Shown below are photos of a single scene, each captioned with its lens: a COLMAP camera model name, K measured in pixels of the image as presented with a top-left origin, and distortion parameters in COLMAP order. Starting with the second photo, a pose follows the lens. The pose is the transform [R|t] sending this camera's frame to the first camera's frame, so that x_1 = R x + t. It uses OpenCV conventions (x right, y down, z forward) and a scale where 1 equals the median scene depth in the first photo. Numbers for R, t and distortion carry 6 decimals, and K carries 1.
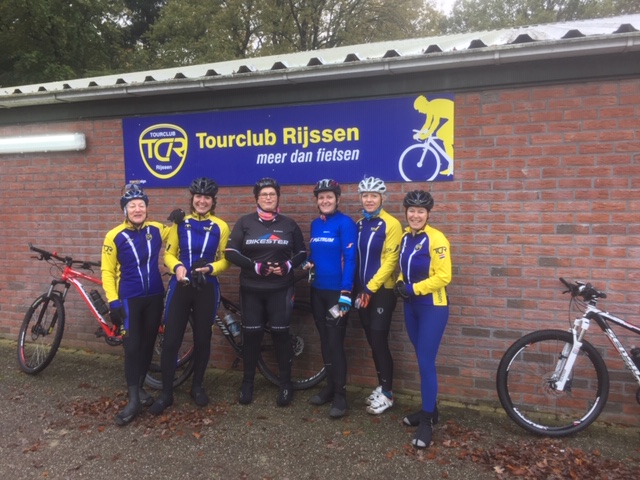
lens RADIAL K [[524.6, 0, 317.8], [0, 524.6, 236.6], [0, 0, 1]] dist [0.037312, -0.034427]
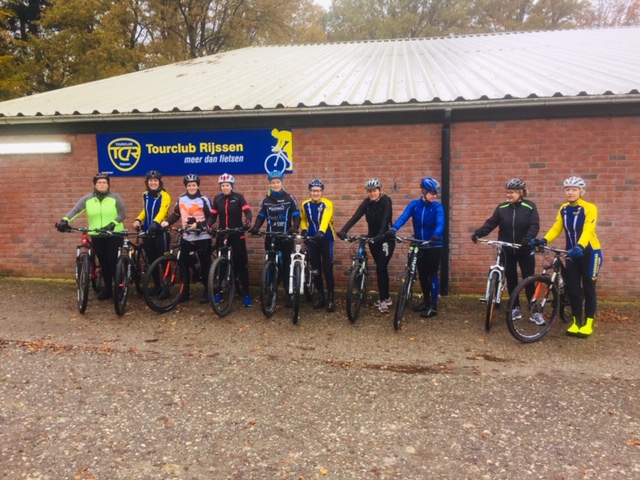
lens RADIAL K [[524.6, 0, 312.3], [0, 524.6, 238.4], [0, 0, 1]] dist [0.037312, -0.034427]
pose [[0.979696, -0.024069, 0.199040, -0.054535], [0.017678, 0.999271, 0.033829, 0.061280], [-0.199709, -0.029623, 0.979407, -0.819612]]
